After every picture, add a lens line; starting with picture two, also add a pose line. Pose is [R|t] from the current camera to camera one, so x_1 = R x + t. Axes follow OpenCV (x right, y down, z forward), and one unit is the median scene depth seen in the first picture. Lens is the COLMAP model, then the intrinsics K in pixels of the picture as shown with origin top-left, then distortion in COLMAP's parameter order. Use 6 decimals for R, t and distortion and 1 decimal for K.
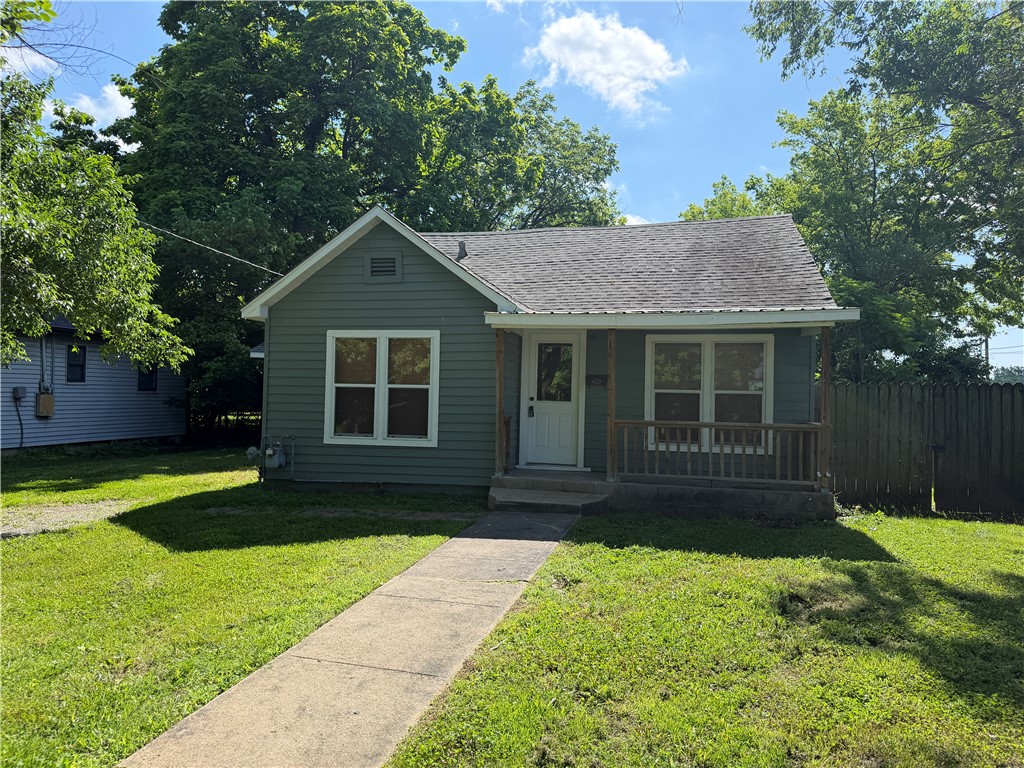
lens RADIAL K [[721.9, 0, 510.7], [0, 721.9, 382.4], [0, 0, 1]] dist [0.048211, -0.069212]
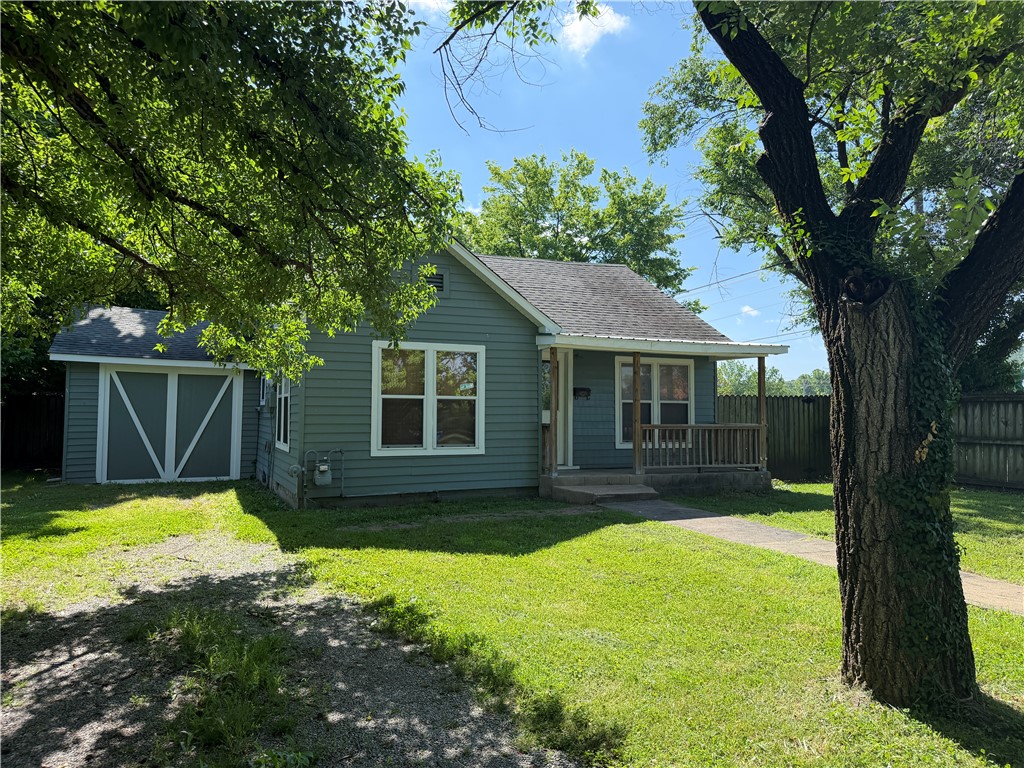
lens RADIAL K [[721.9, 0, 518.4], [0, 721.9, 376.6], [0, 0, 1]] dist [0.048211, -0.069212]
pose [[0.802720, 0.017297, 0.596106, -0.683066], [-0.004912, 0.999737, -0.022395, -0.001769], [-0.596336, 0.015048, 0.802593, 0.102314]]
